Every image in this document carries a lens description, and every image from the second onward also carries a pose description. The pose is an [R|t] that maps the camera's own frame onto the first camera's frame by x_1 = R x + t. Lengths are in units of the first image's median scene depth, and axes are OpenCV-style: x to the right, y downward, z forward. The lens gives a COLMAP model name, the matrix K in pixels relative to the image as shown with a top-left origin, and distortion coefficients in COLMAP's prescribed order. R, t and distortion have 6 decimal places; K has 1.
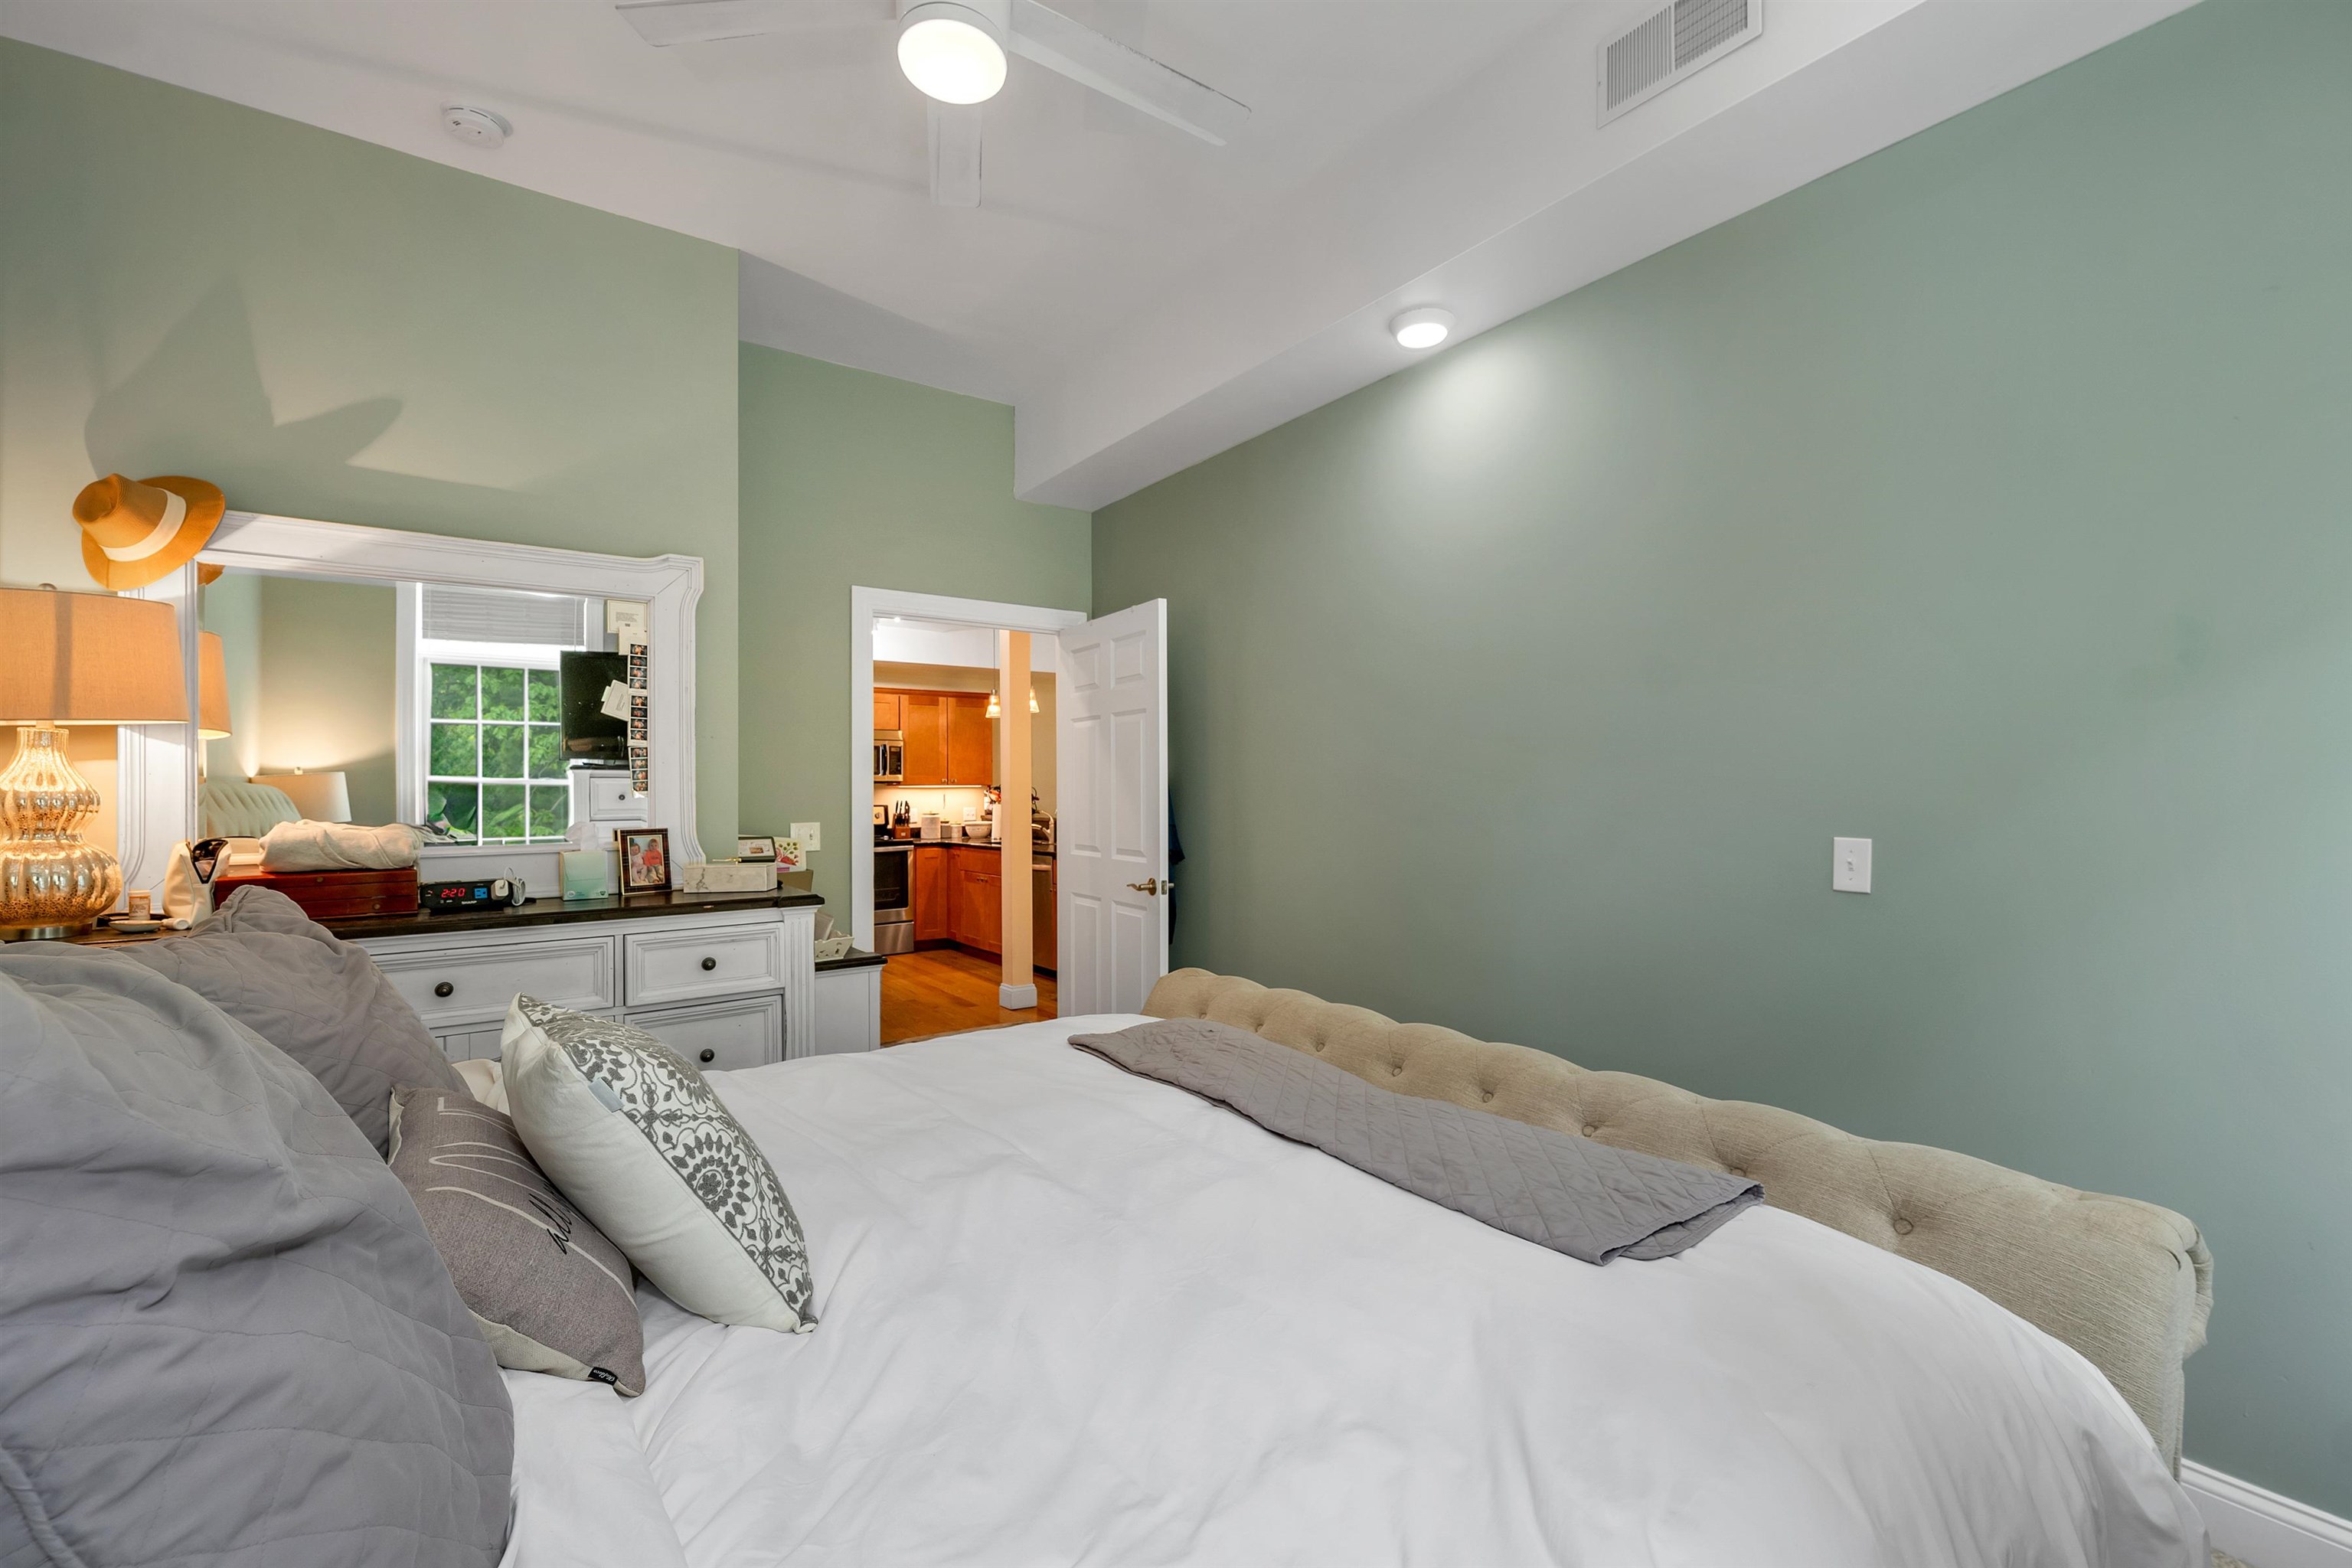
lens RADIAL K [[980.2, 0, 1170.8], [0, 980.2, 790.9], [0, 0, 1]] dist [0.002758, -0.000114]
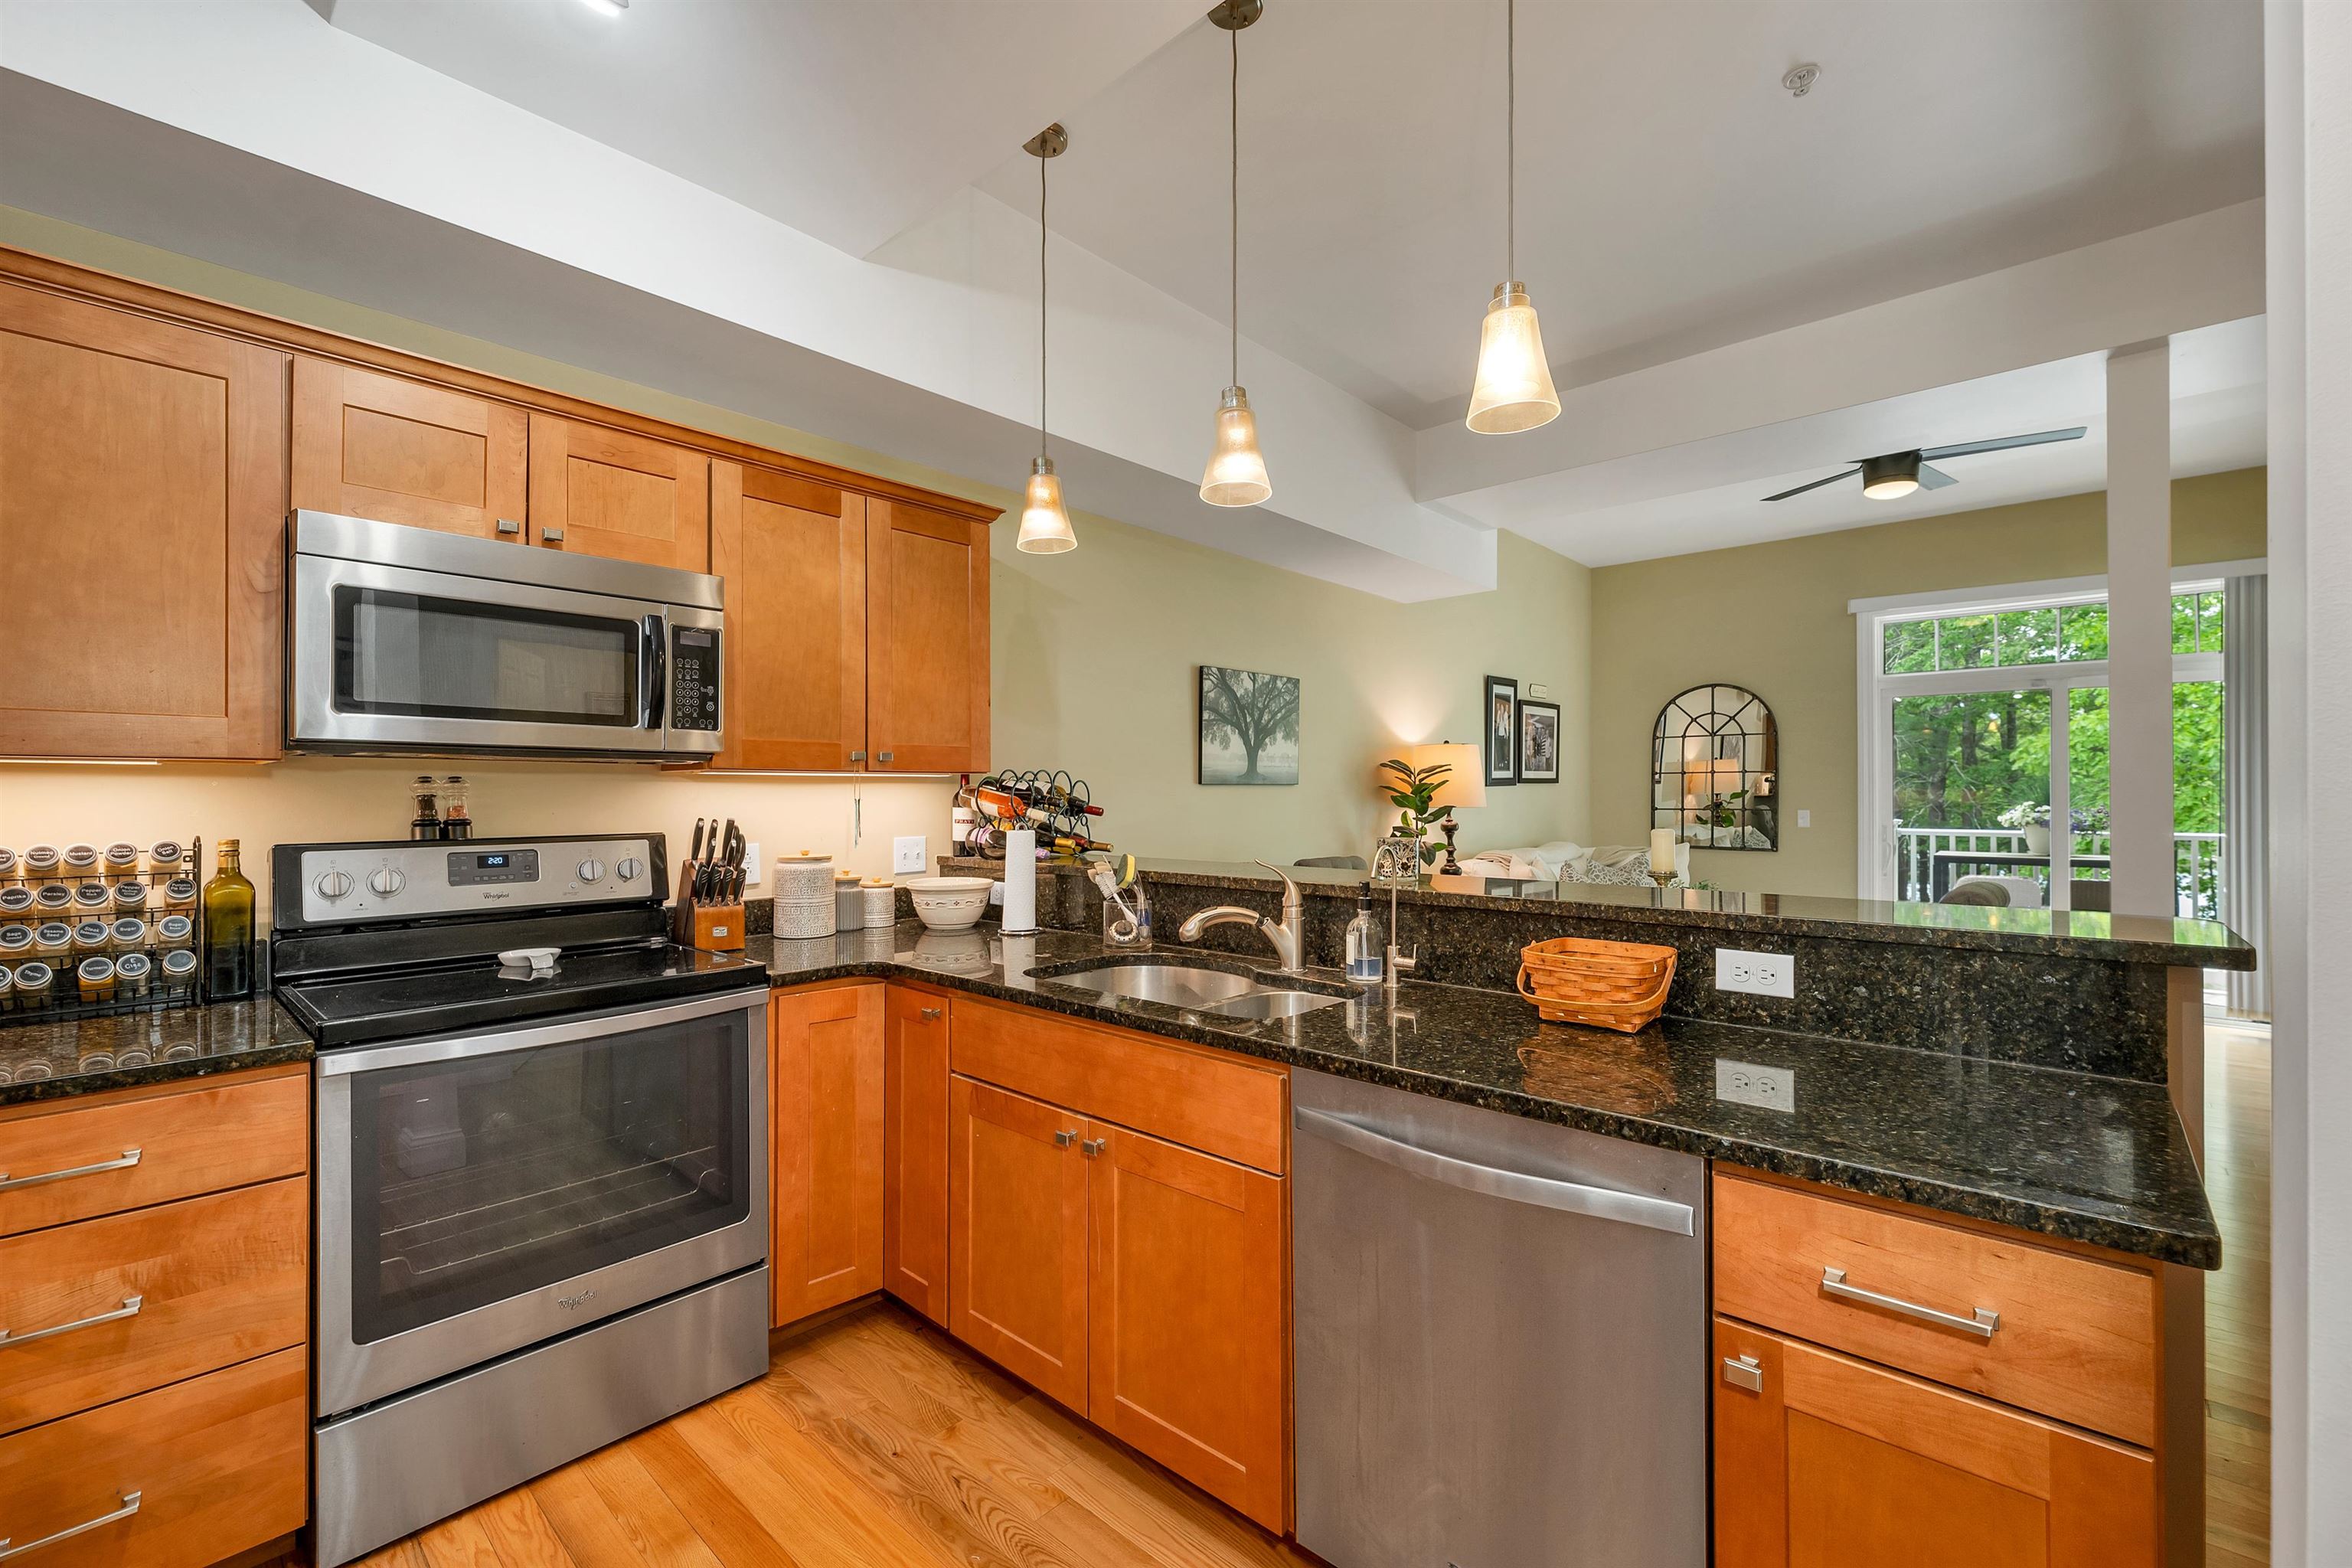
lens RADIAL K [[980.2, 0, 1170.8], [0, 980.2, 790.9], [0, 0, 1]] dist [0.002758, -0.000114]
pose [[0.978458, -0.000144, 0.206447, -0.199169], [0.000311, 1.000000, -0.000776, 0.001118], [-0.206447, 0.000824, 0.978458, 0.674488]]
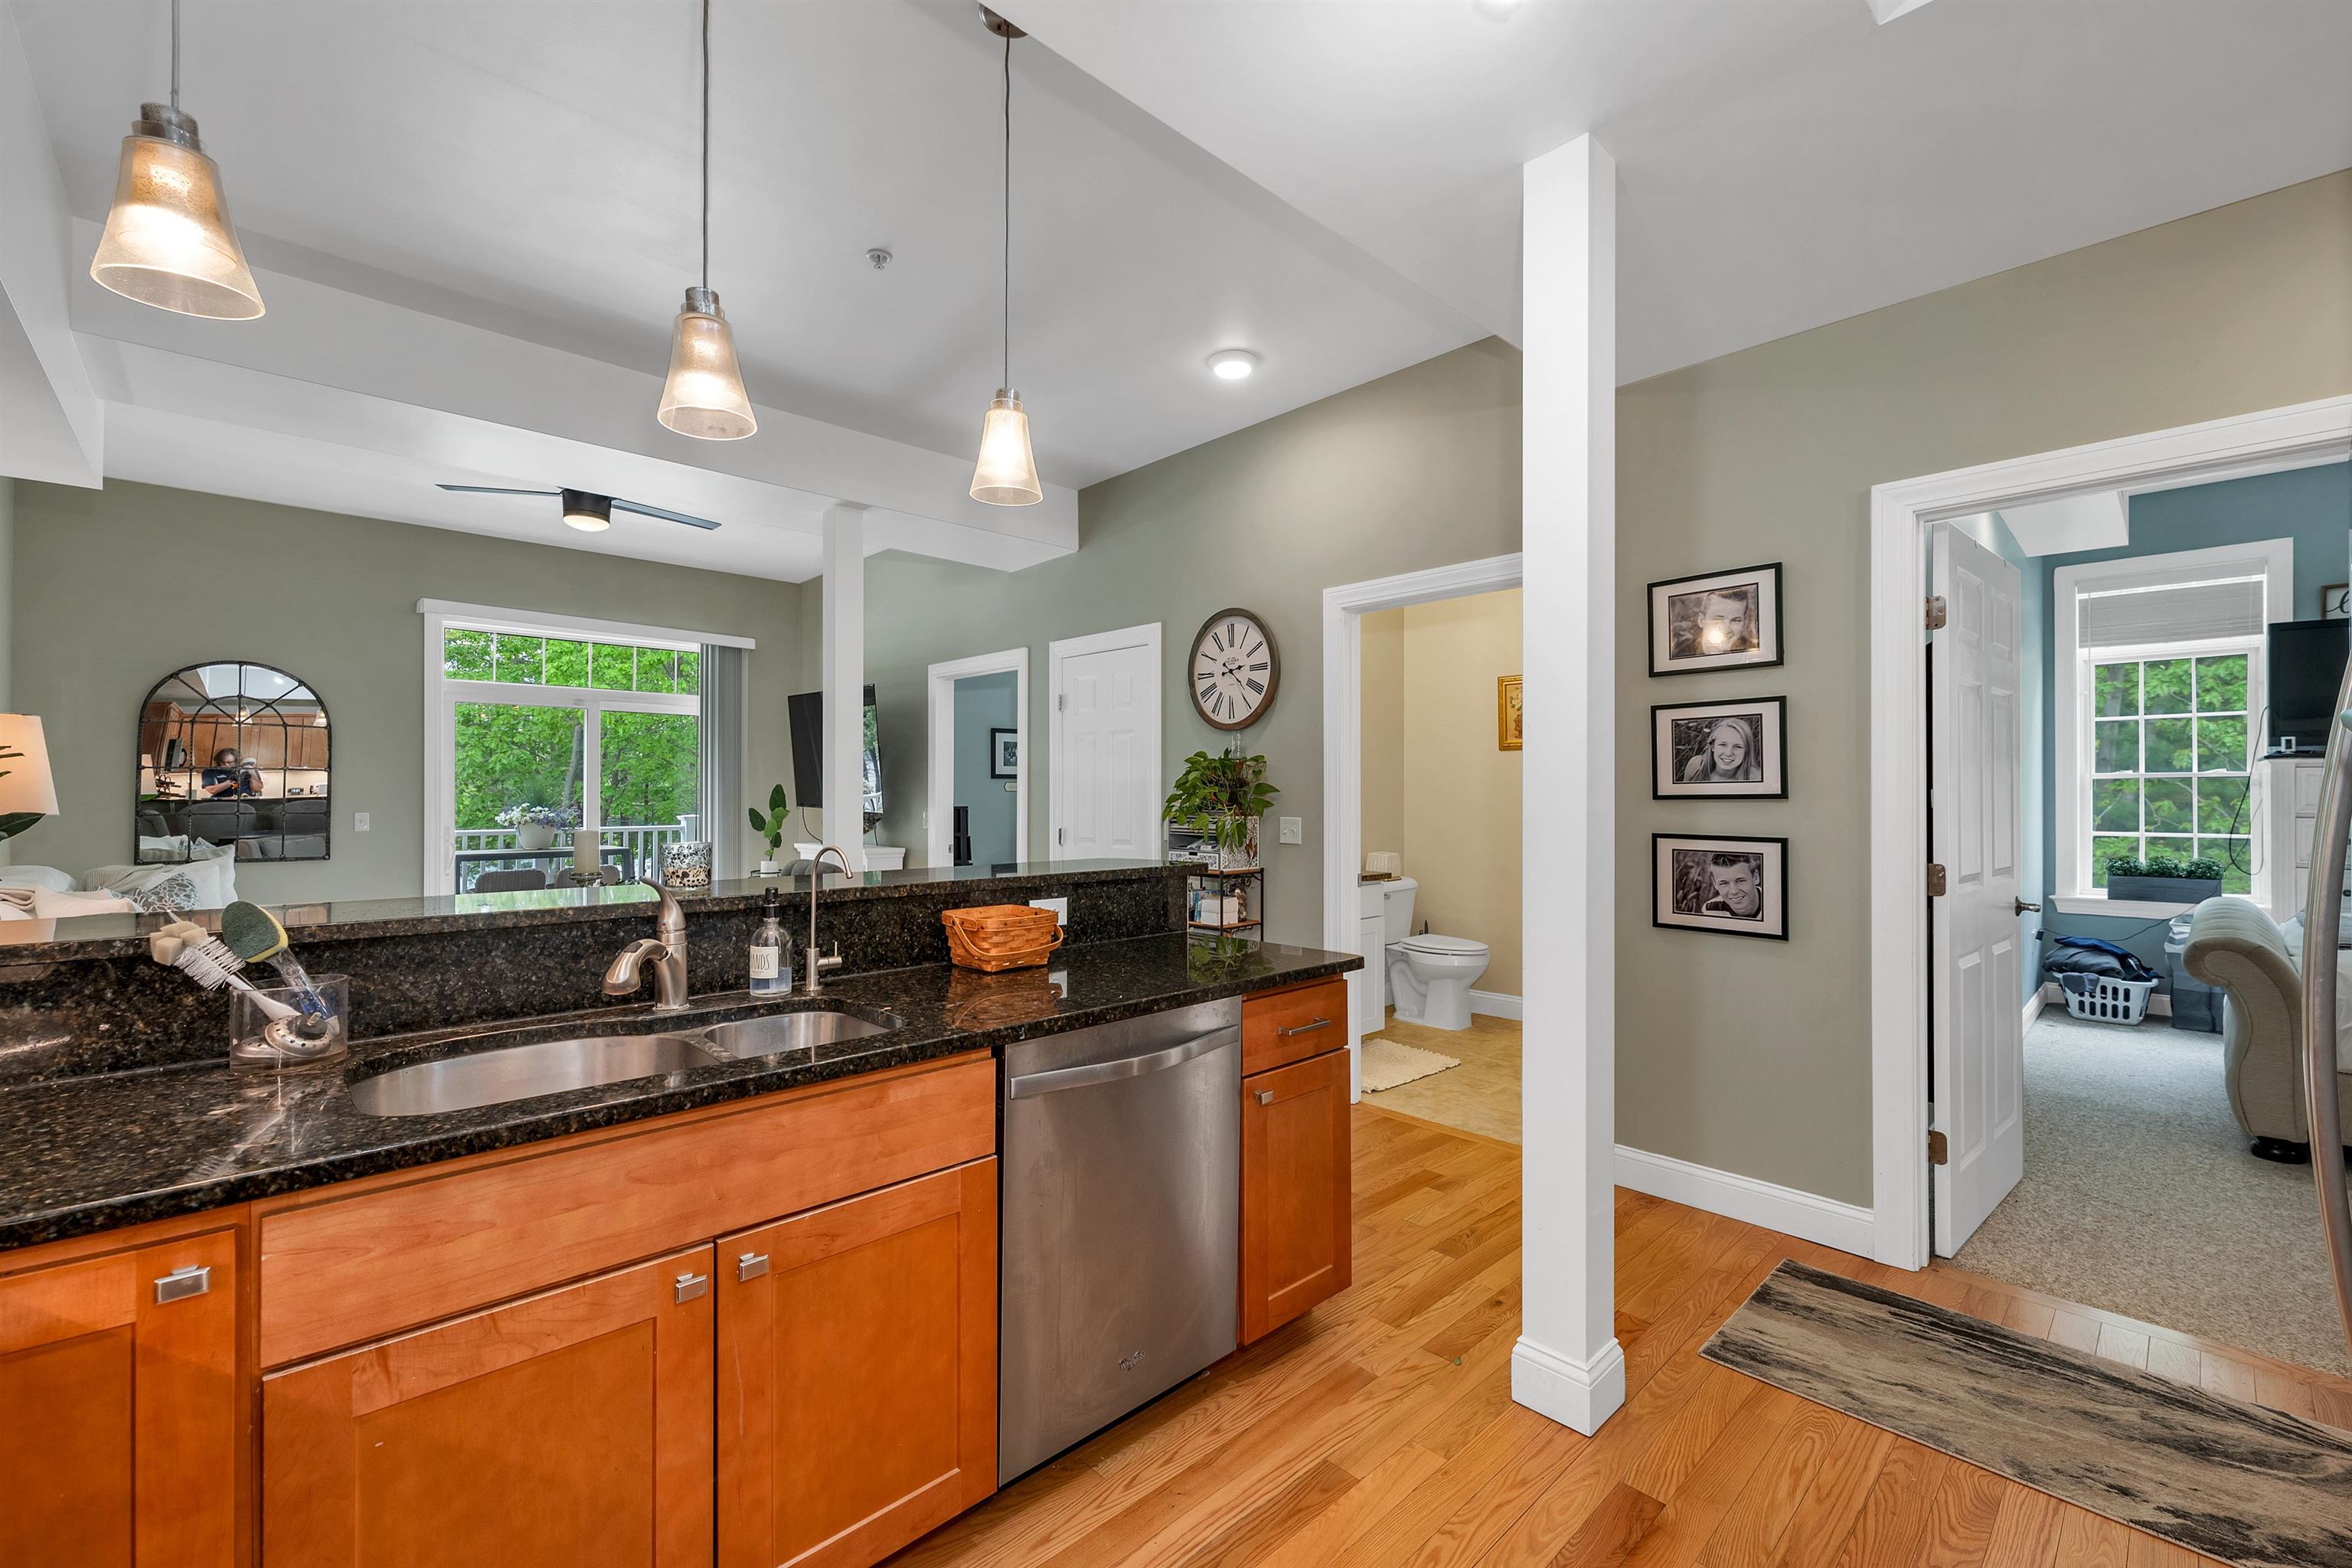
lens RADIAL K [[969.2, 0, 1177.9], [0, 969.2, 790.2], [0, 0, 1]] dist [0.002315, 0.000125]
pose [[-0.137186, 0.006593, 0.990523, -0.334506], [-0.002619, 0.999972, -0.007018, 0.002236], [-0.990542, -0.003557, -0.137165, 0.837395]]
